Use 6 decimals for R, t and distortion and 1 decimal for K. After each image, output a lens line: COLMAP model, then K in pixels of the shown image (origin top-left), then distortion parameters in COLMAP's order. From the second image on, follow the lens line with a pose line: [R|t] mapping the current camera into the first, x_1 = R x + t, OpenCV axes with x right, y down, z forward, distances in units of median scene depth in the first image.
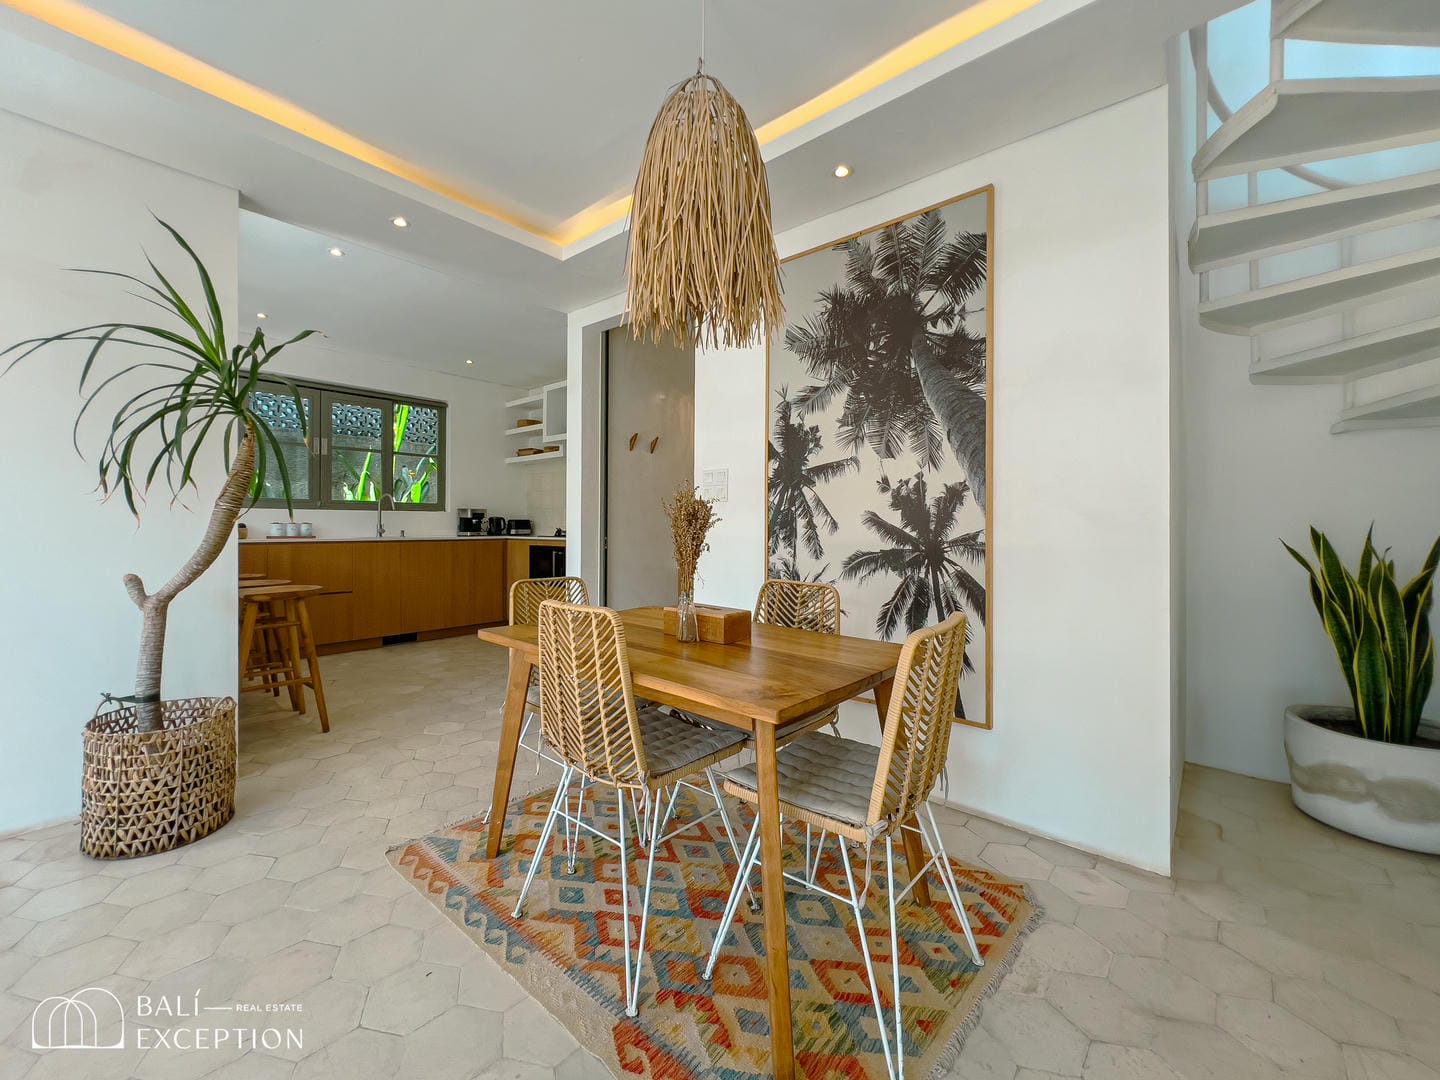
lens RADIAL K [[588.0, 0, 711.6], [0, 588.0, 525.4], [0, 0, 1]] dist [-0.004224, 0.000802]
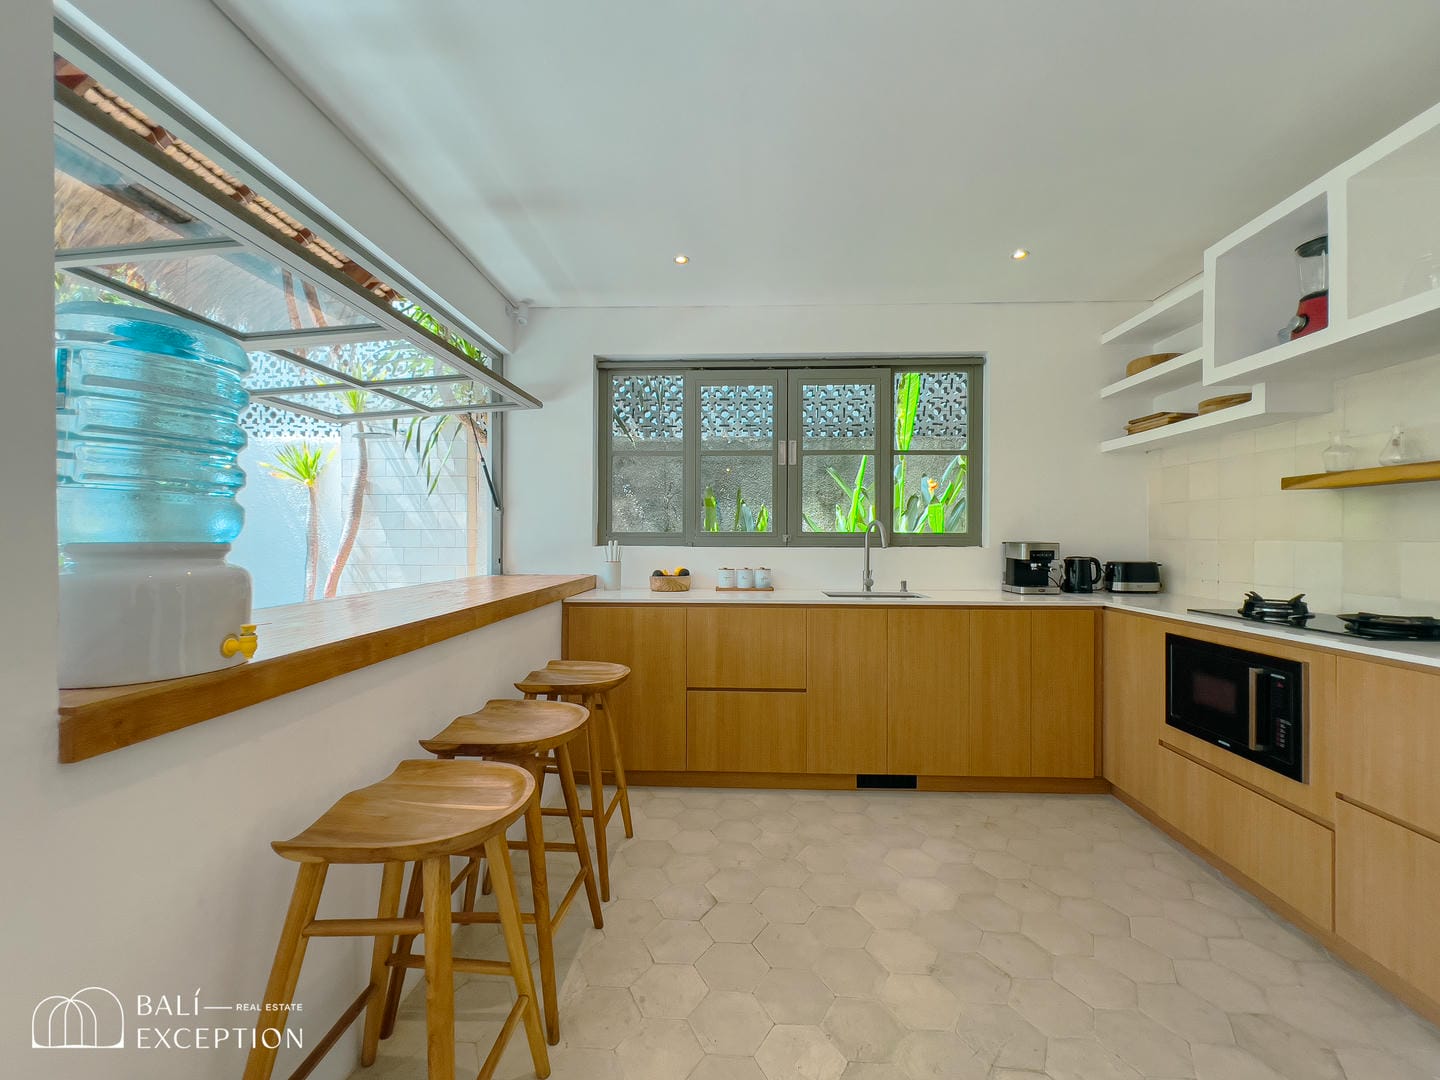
lens RADIAL K [[588.0, 0, 715.0], [0, 588.0, 535.5], [0, 0, 1]] dist [-0.004224, 0.000802]
pose [[0.604405, -0.005213, -0.796660, -0.156064], [-0.002356, 0.999963, -0.008331, -0.029541], [0.796674, 0.006912, 0.604370, 0.450940]]
